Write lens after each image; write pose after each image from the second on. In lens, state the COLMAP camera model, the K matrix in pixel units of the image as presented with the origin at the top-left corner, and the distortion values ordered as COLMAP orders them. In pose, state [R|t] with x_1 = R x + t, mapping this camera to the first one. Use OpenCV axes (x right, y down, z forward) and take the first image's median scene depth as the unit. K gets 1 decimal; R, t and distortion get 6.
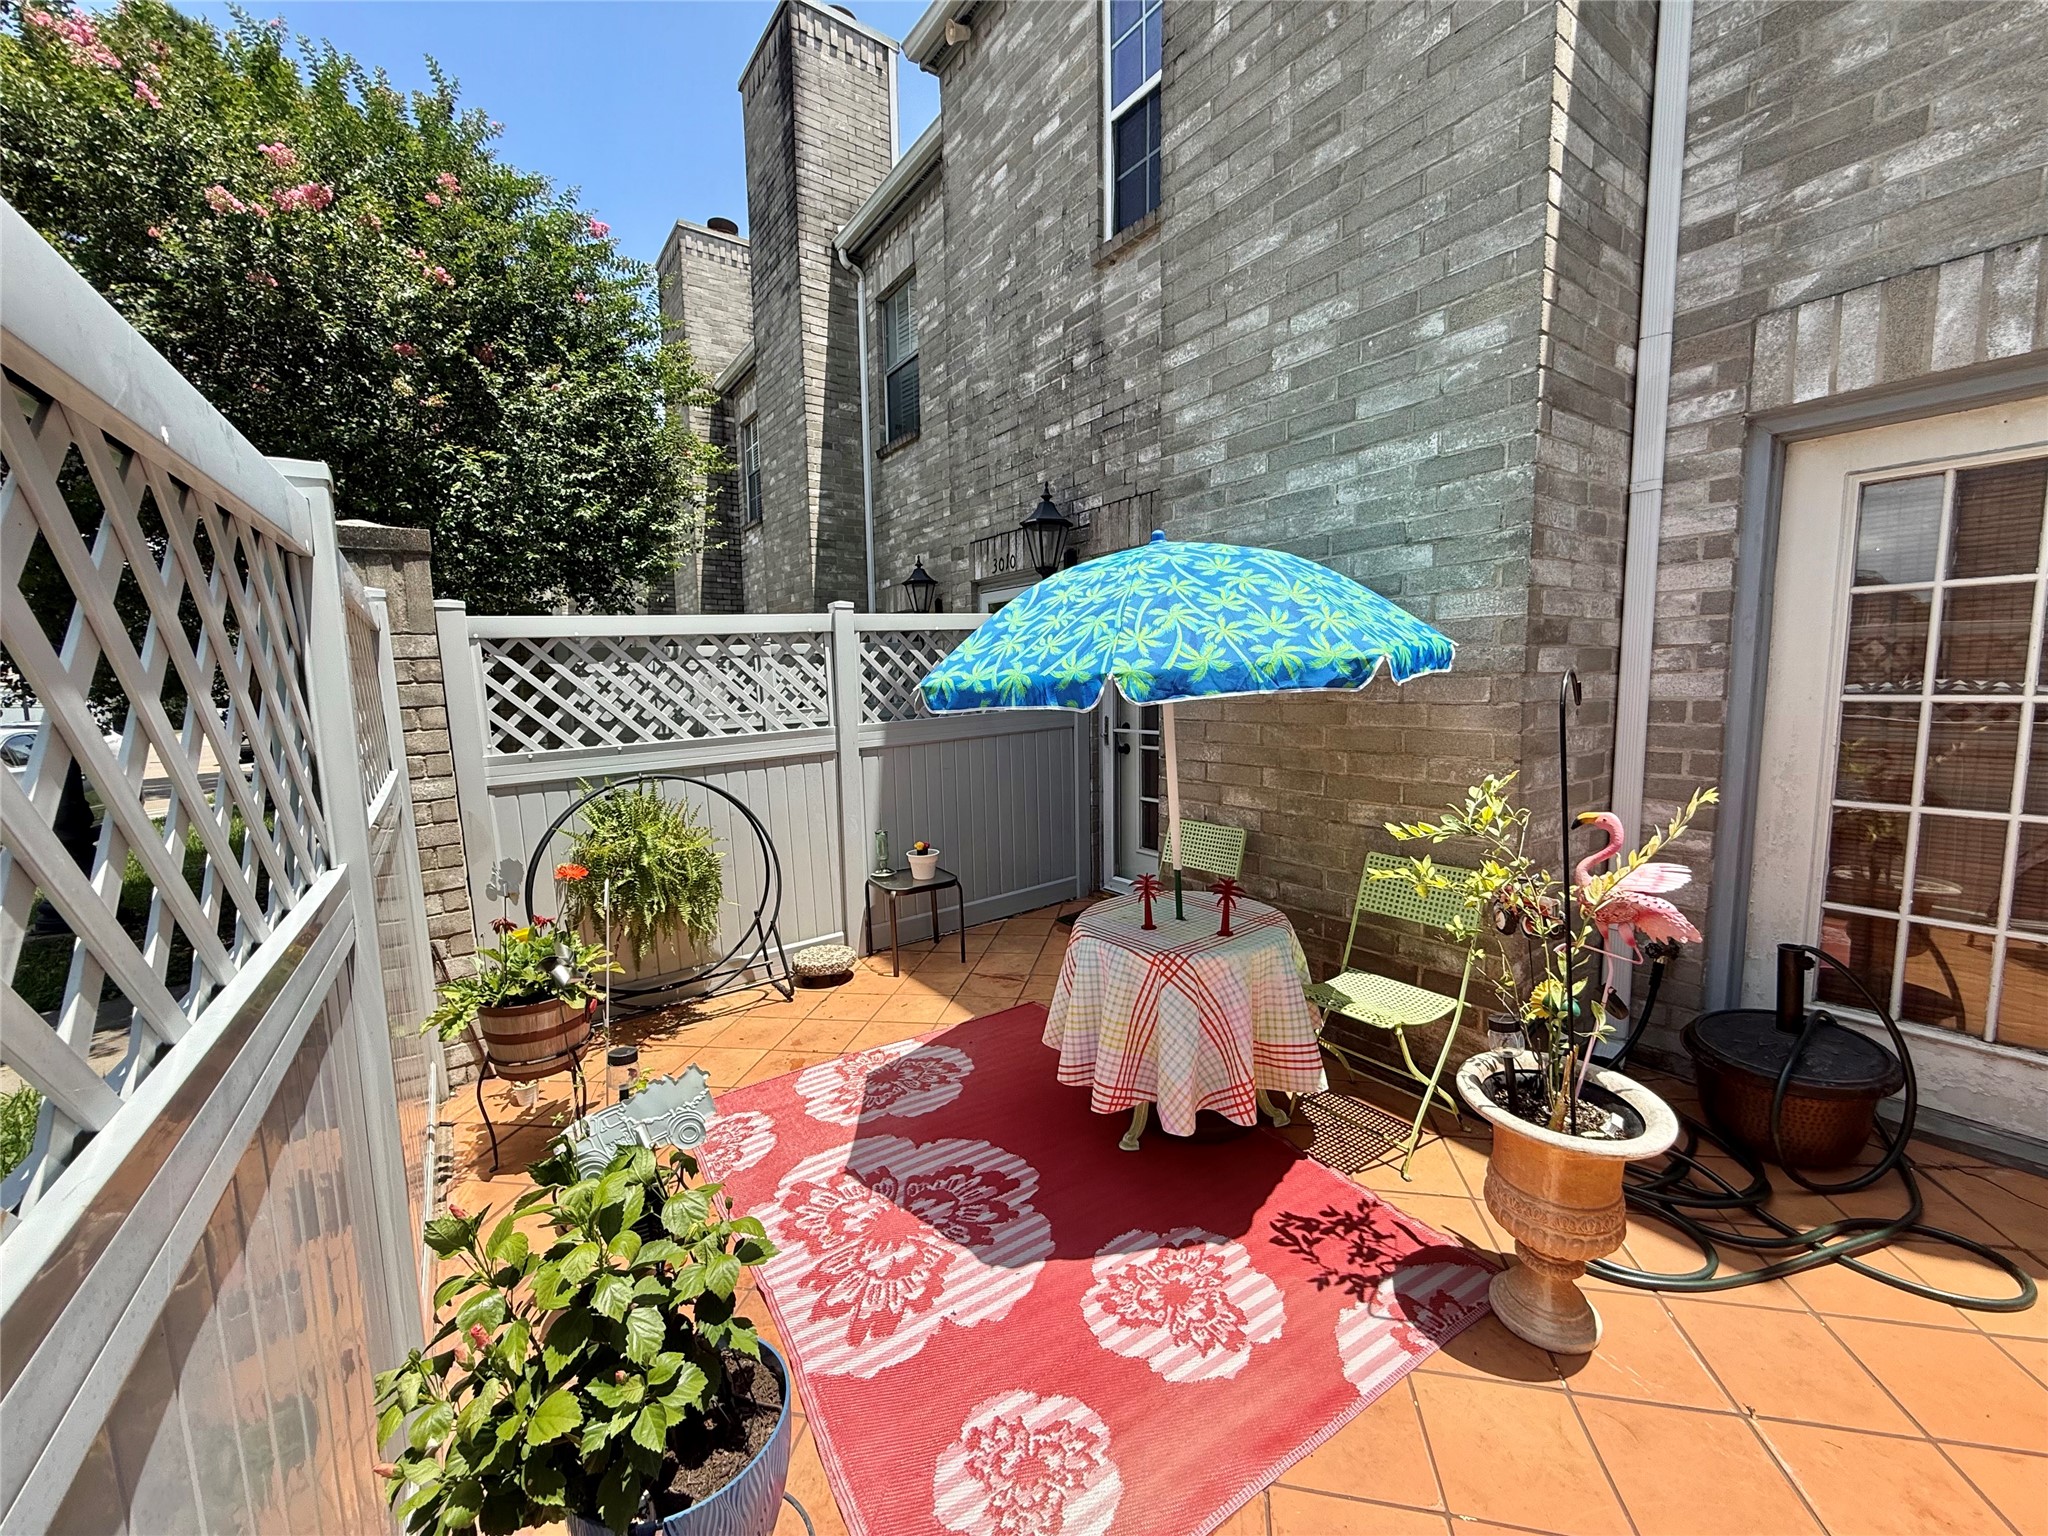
lens RADIAL K [[815.8, 0, 1024.0], [0, 815.8, 768.0], [0, 0, 1]] dist [0.001164, -0.000309]
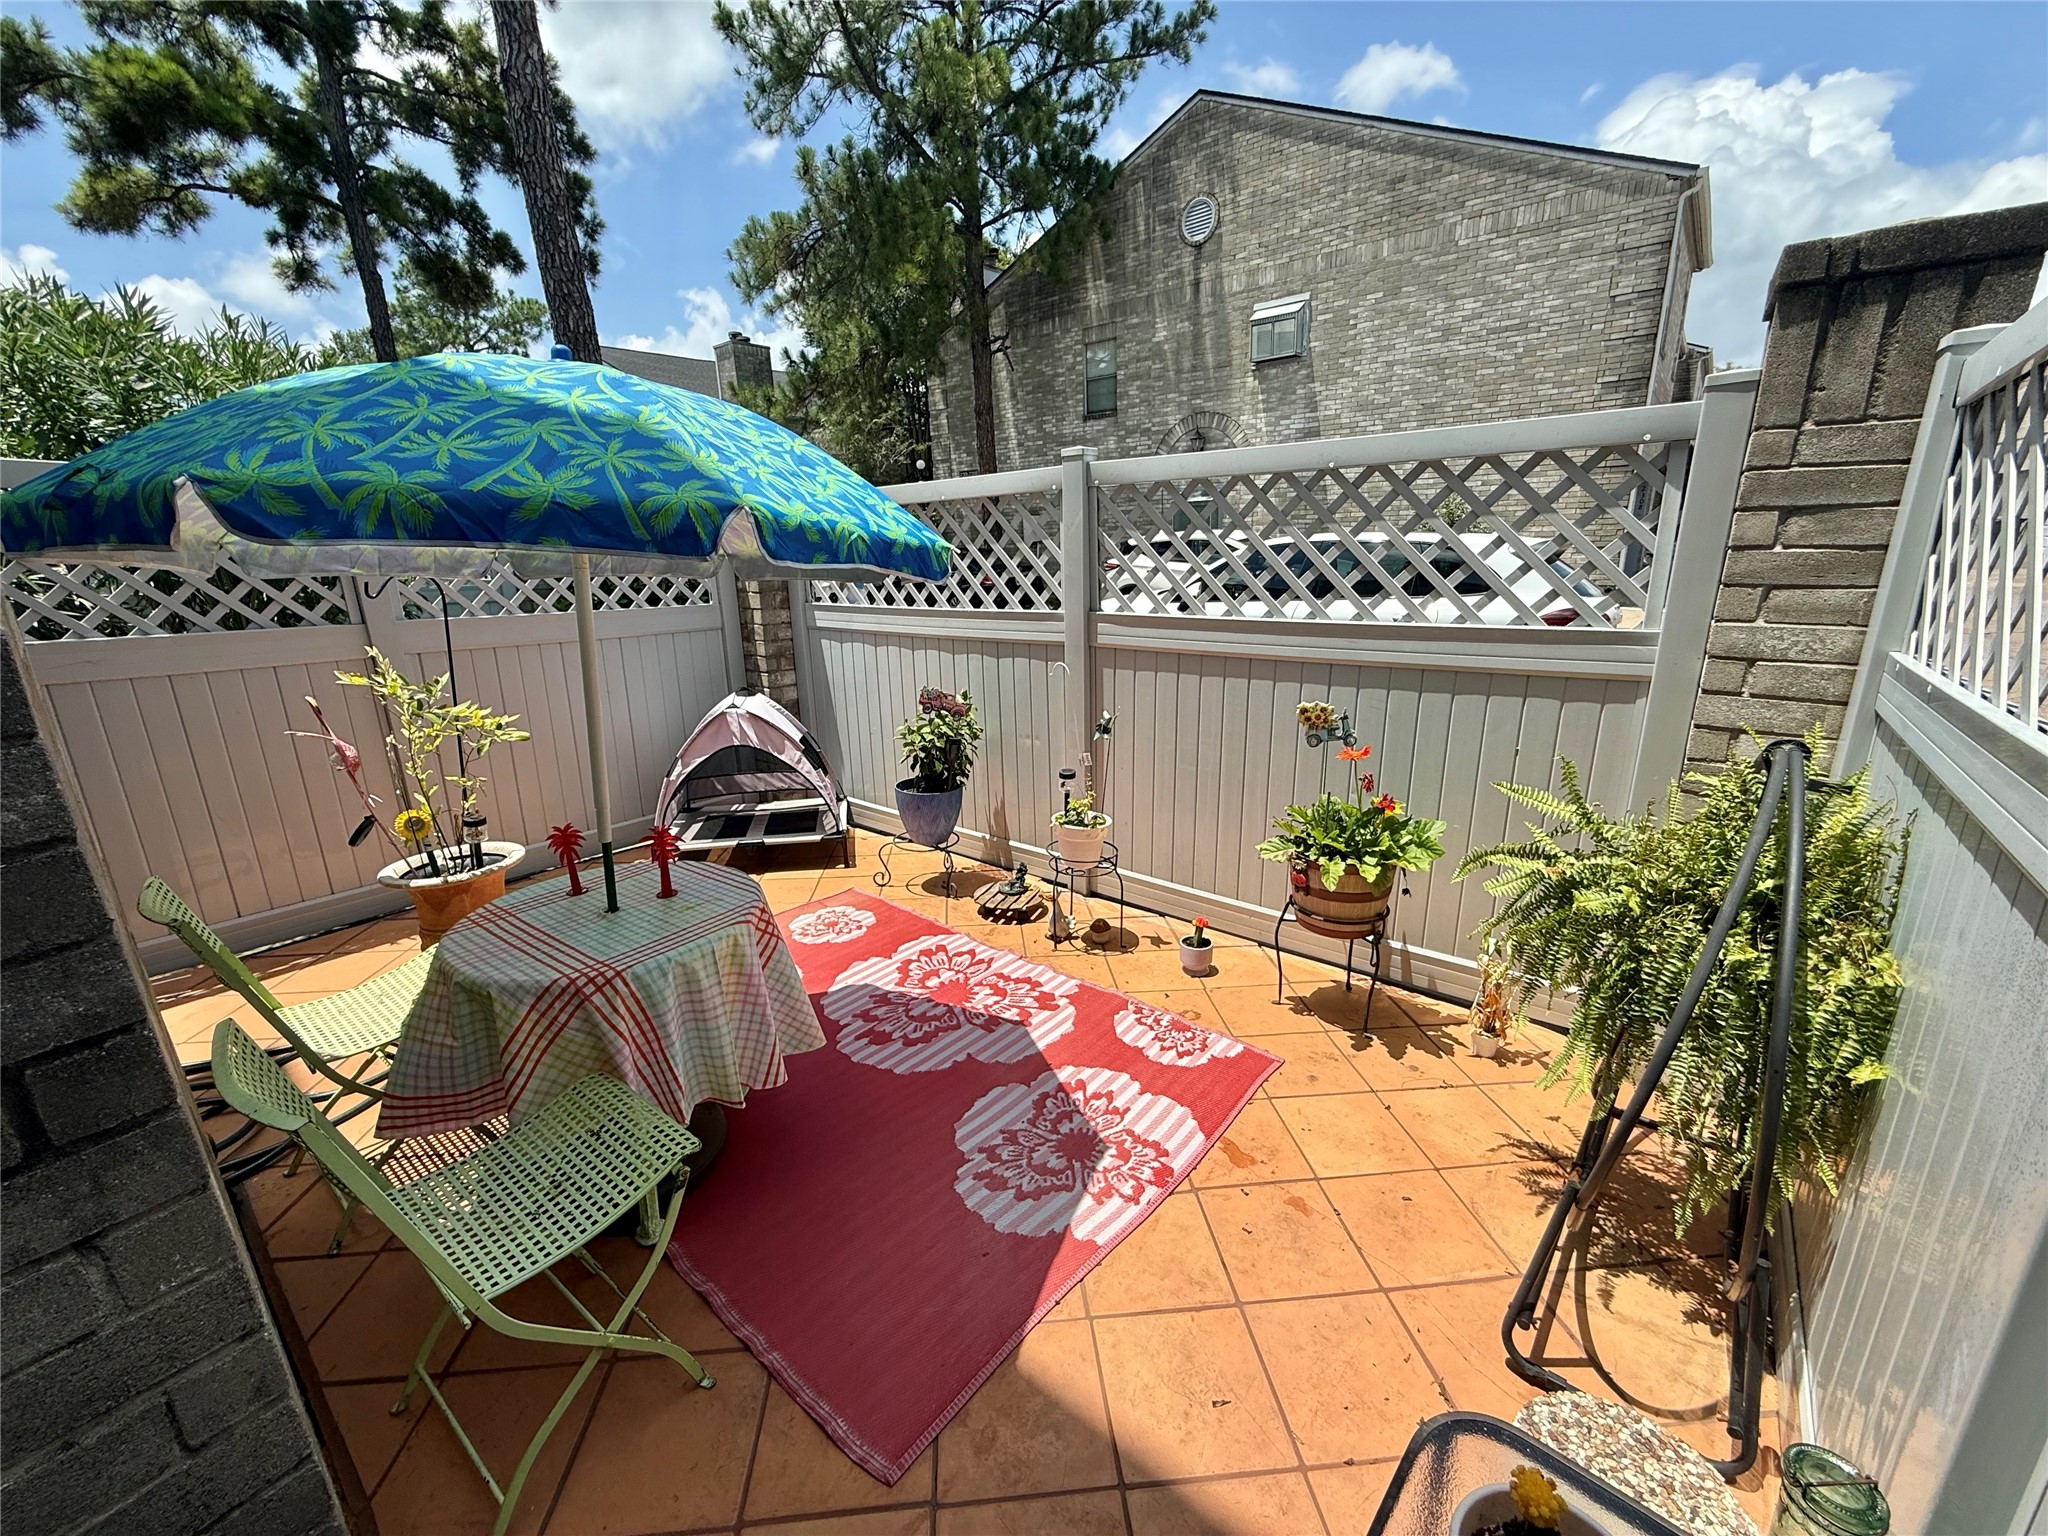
lens RADIAL K [[815.8, 0, 1024.0], [0, 815.8, 768.0], [0, 0, 1]] dist [0.001164, -0.000309]
pose [[-0.958533, 0.115631, -0.260468, 0.019774], [0.009058, 0.925884, 0.377699, -0.210589], [0.284837, 0.359677, -0.888538, 1.758165]]
